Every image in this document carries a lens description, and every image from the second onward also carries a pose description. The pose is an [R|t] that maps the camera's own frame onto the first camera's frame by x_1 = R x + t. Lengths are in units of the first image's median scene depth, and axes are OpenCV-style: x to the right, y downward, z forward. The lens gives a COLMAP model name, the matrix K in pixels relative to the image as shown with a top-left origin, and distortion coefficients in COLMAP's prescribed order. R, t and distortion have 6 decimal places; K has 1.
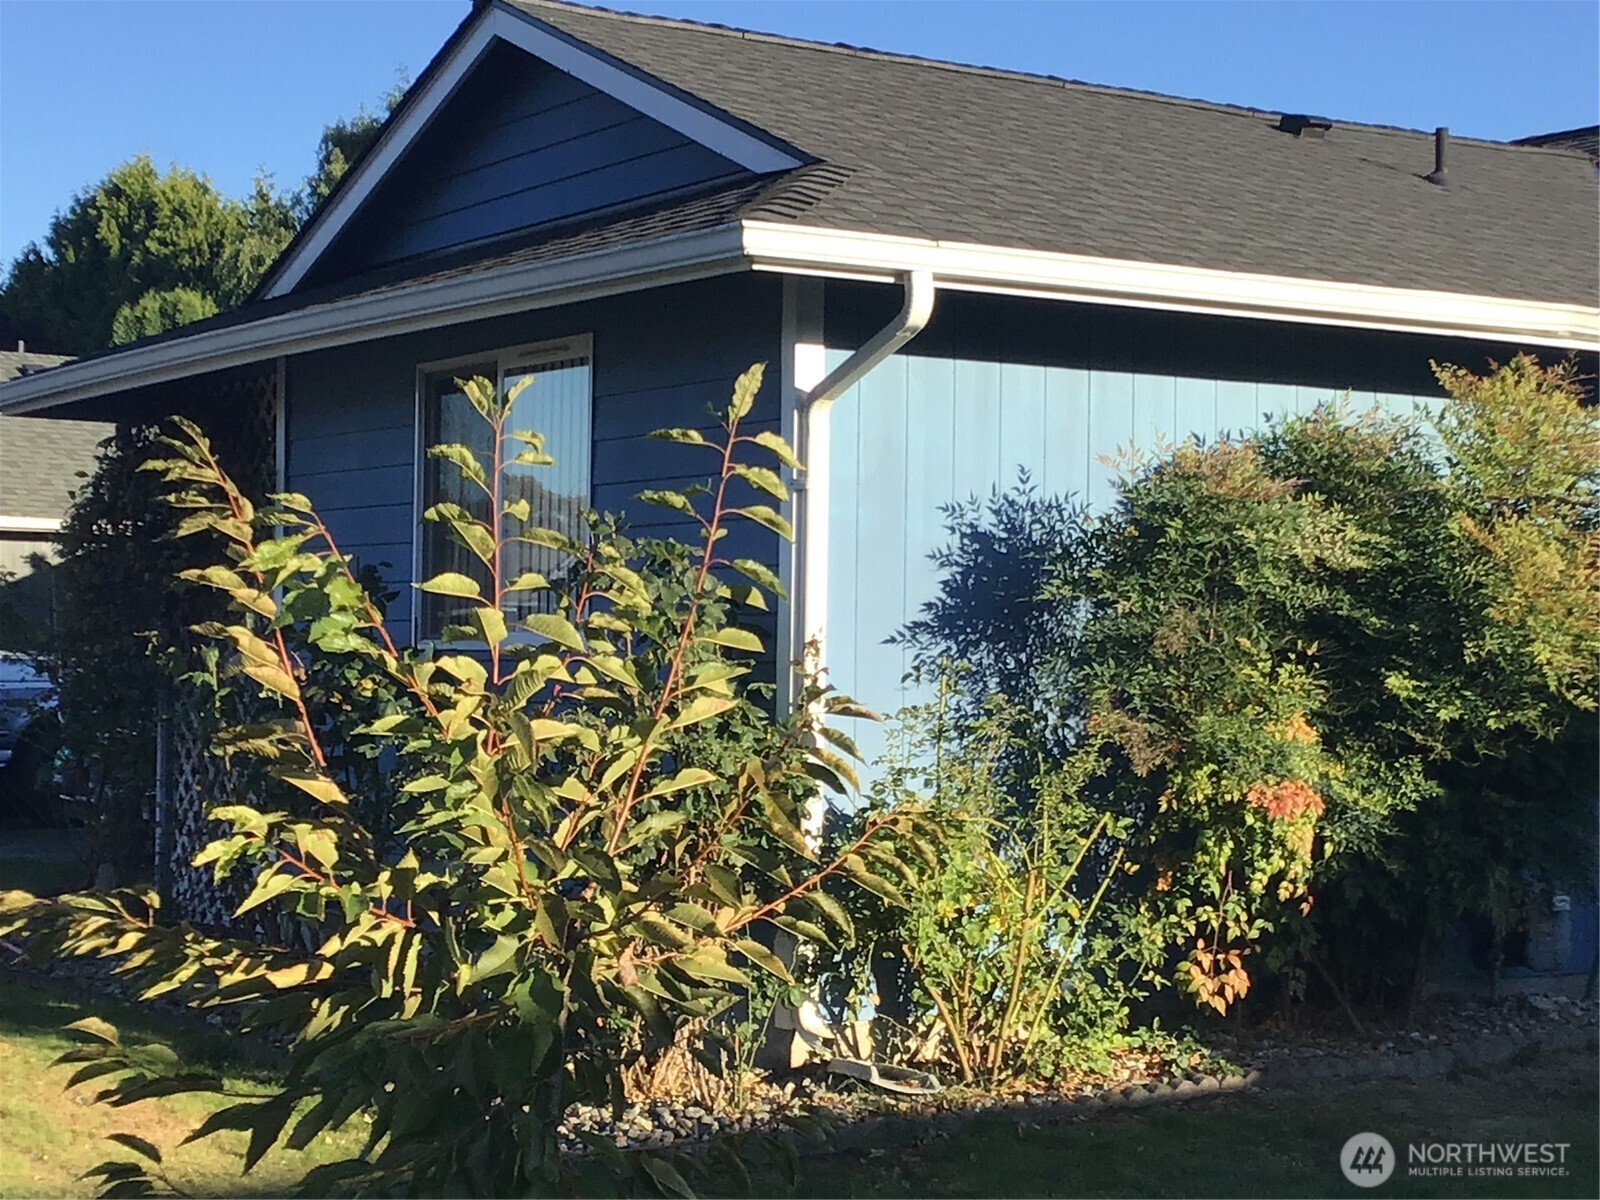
lens RADIAL K [[2708.2, 0, 800.4], [0, 2708.2, 602.2], [0, 0, 1]] dist [0.036264, 0.000000]
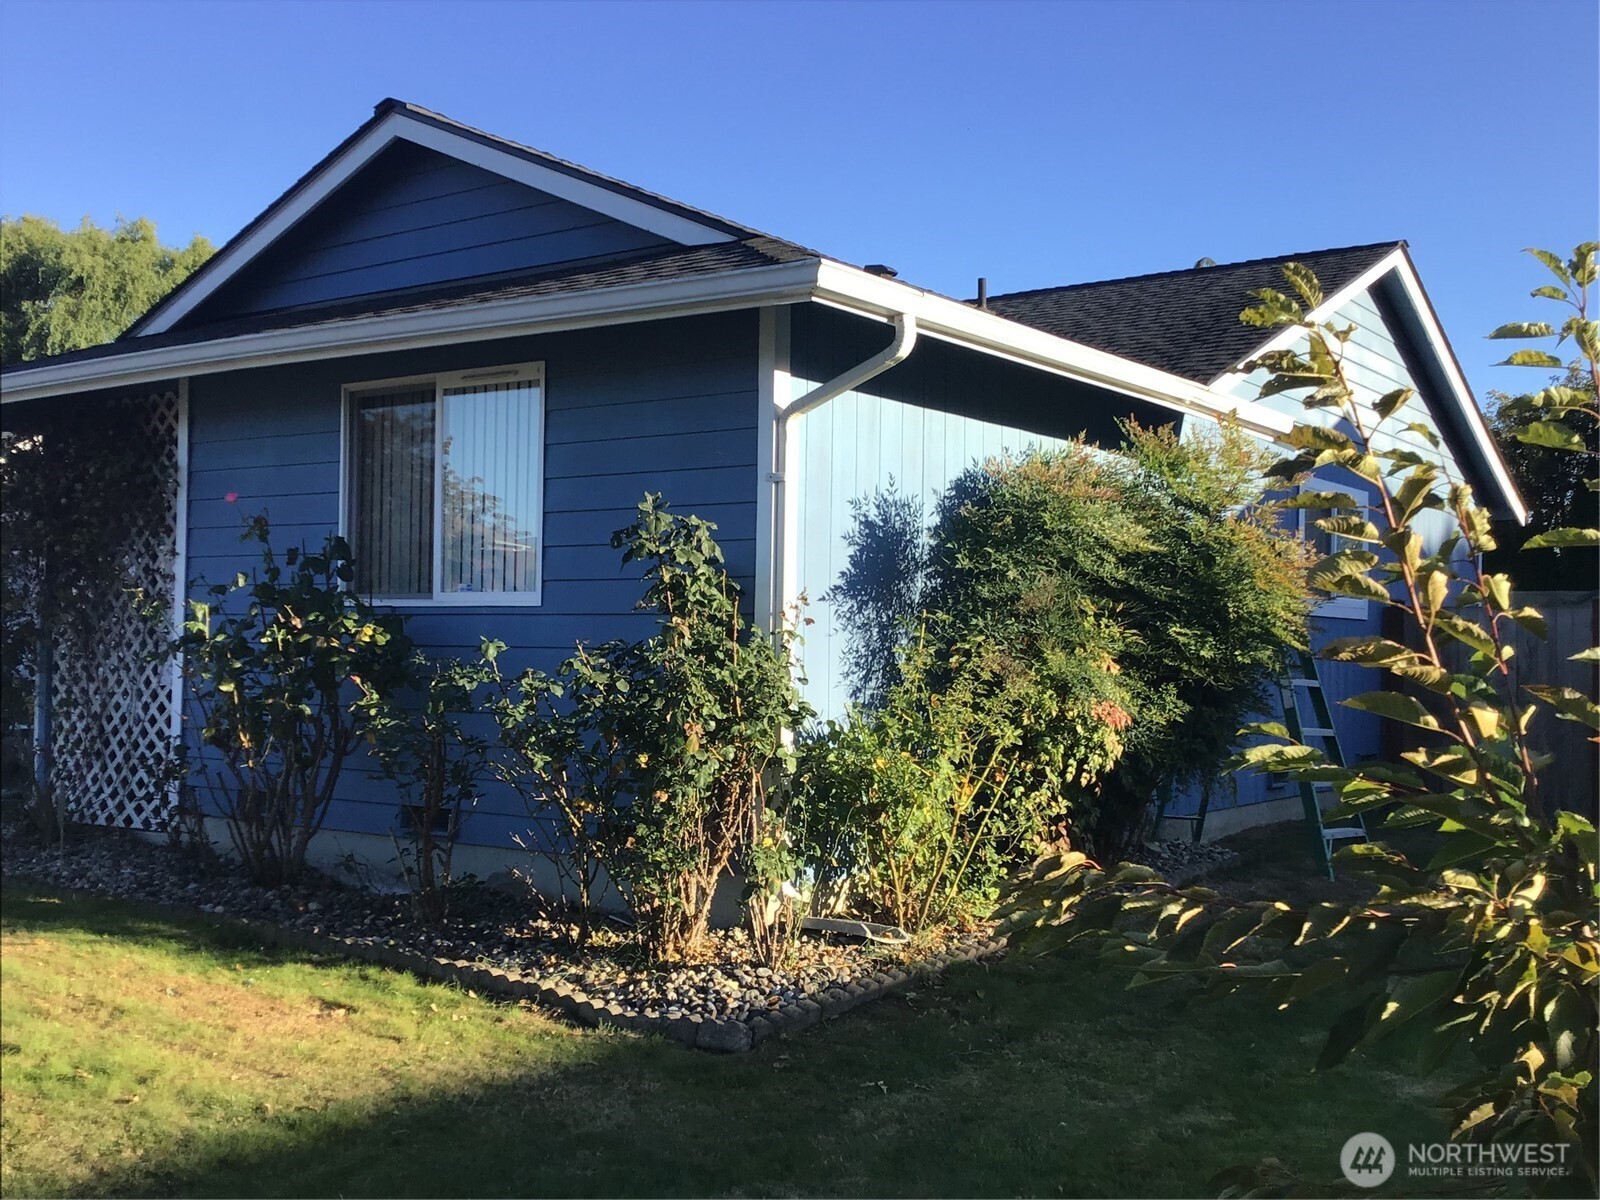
lens RADIAL K [[1591.8, 0, 799.6], [0, 1591.8, 604.0], [0, 0, 1]] dist [0.069610, 0.000000]
pose [[0.940715, 0.010985, 0.339020, -0.239023], [-0.011570, 0.999933, -0.000294, 0.016701], [-0.339000, -0.003646, 0.940779, 0.263495]]
